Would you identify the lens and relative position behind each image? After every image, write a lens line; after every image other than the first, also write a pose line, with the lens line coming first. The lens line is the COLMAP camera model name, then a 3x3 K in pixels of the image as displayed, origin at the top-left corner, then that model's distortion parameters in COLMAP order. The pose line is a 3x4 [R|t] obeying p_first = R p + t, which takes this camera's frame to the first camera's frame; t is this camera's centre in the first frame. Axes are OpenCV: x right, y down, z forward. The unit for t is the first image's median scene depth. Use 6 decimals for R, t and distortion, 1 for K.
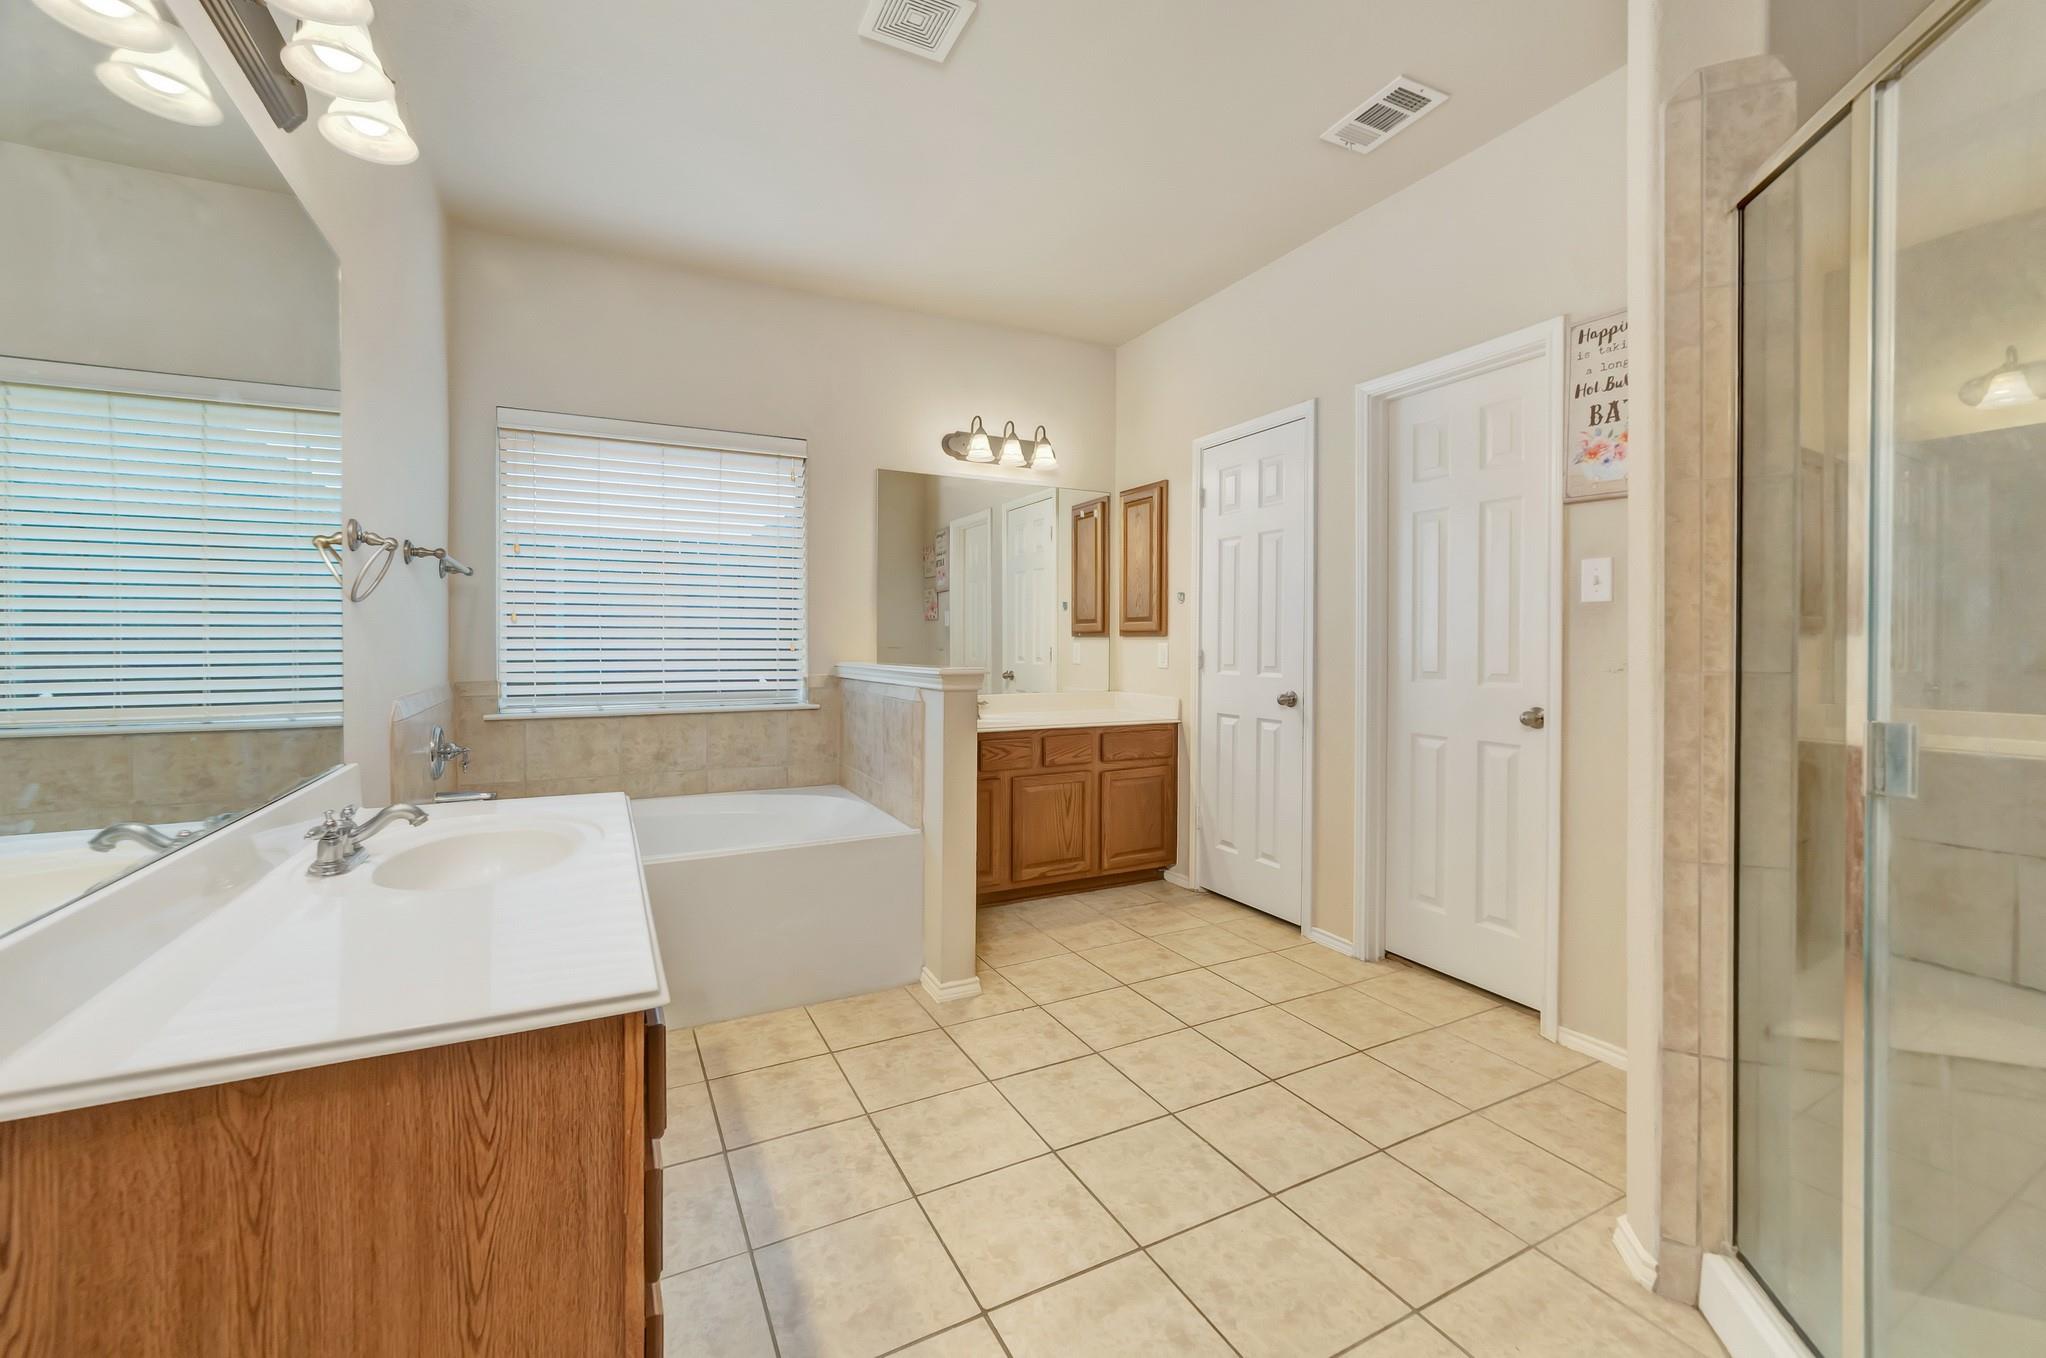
lens RADIAL K [[800.8, 0, 988.5], [0, 800.8, 639.0], [0, 0, 1]] dist [-0.001726, -0.000051]
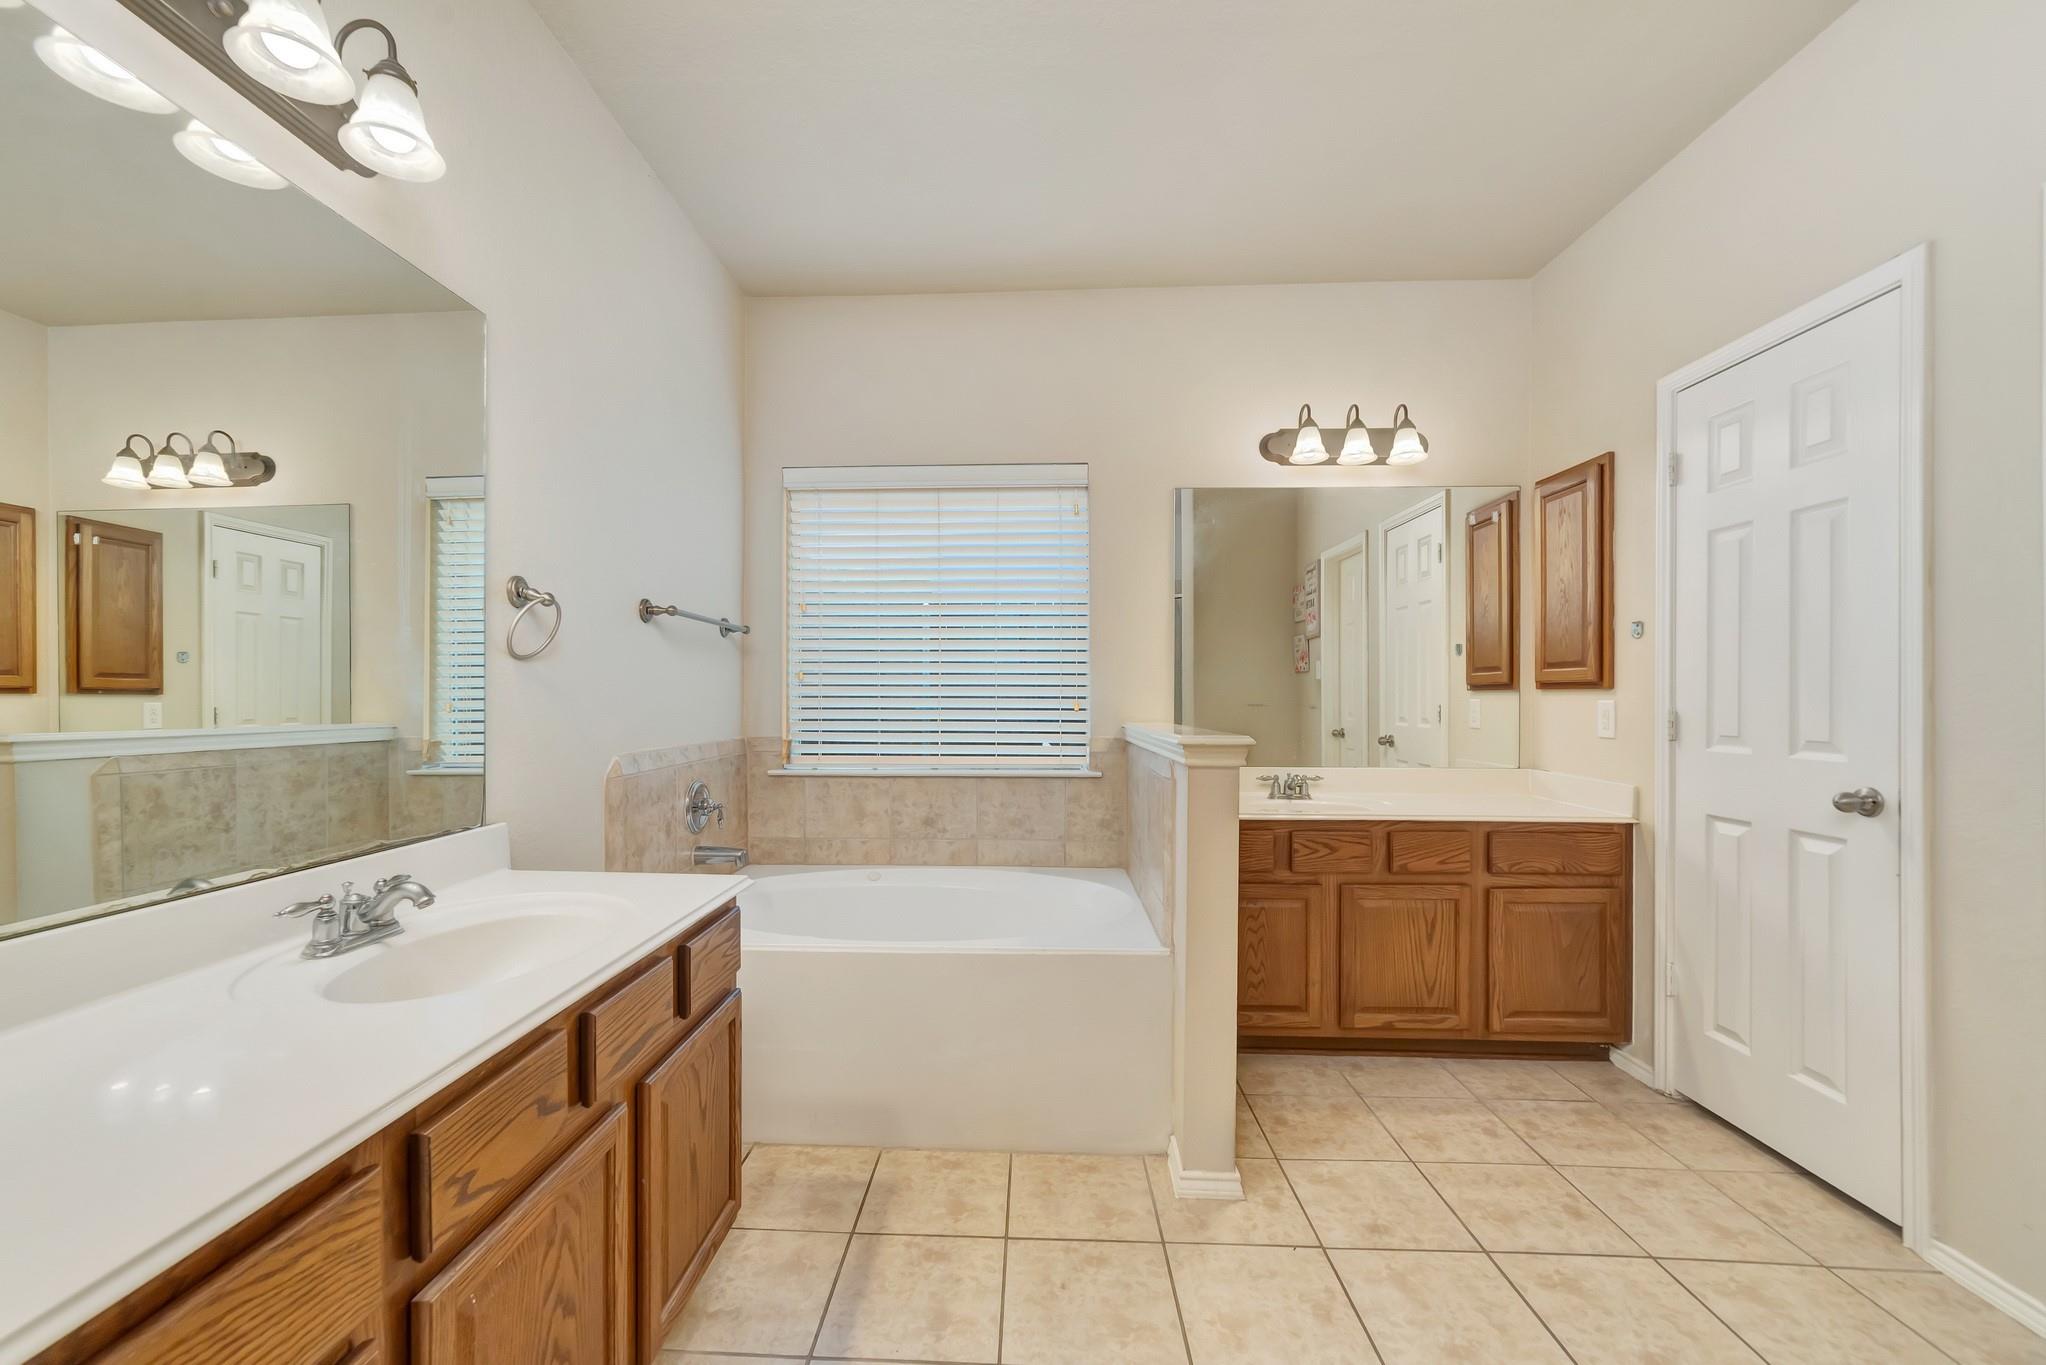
lens RADIAL K [[798.8, 0, 1008.3], [0, 798.8, 689.0], [0, 0, 1]] dist [-0.010769, 0.009318]
pose [[0.879260, -0.006348, -0.476301, 0.108908], [0.003034, 0.999966, -0.007728, -0.000268], [0.476333, 0.005350, 0.879248, 0.211902]]
